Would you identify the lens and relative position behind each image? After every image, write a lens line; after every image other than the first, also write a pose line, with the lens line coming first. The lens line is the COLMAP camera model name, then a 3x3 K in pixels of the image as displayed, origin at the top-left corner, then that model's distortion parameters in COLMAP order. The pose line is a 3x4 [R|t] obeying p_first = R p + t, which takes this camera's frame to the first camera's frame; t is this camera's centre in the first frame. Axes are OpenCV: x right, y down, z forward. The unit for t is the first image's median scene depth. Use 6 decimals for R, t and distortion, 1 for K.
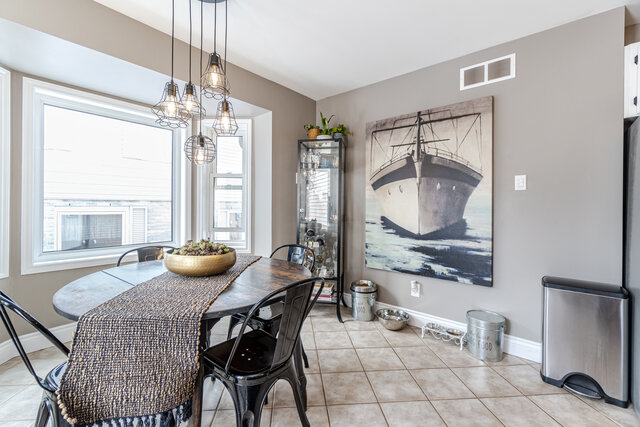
lens RADIAL K [[279.5, 0, 316.7], [0, 279.5, 206.8], [0, 0, 1]] dist [-0.000344, 0.000217]
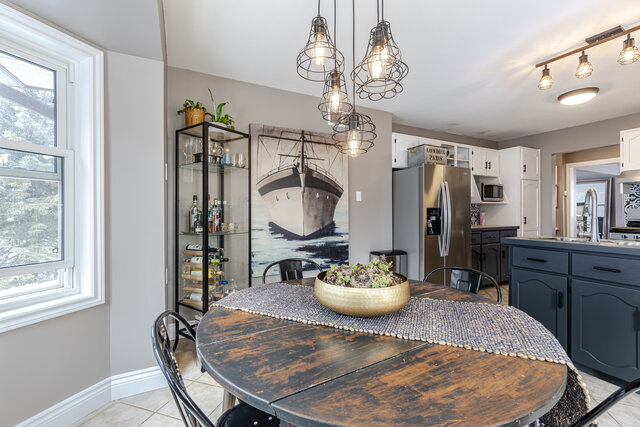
lens RADIAL K [[279.5, 0, 320.3], [0, 279.5, 209.0], [0, 0, 1]] dist [-0.000344, 0.000217]
pose [[0.378355, -0.004382, 0.925650, -0.694393], [0.007133, 0.999973, 0.001819, -0.015104], [-0.925633, 0.005914, 0.378376, 0.501373]]
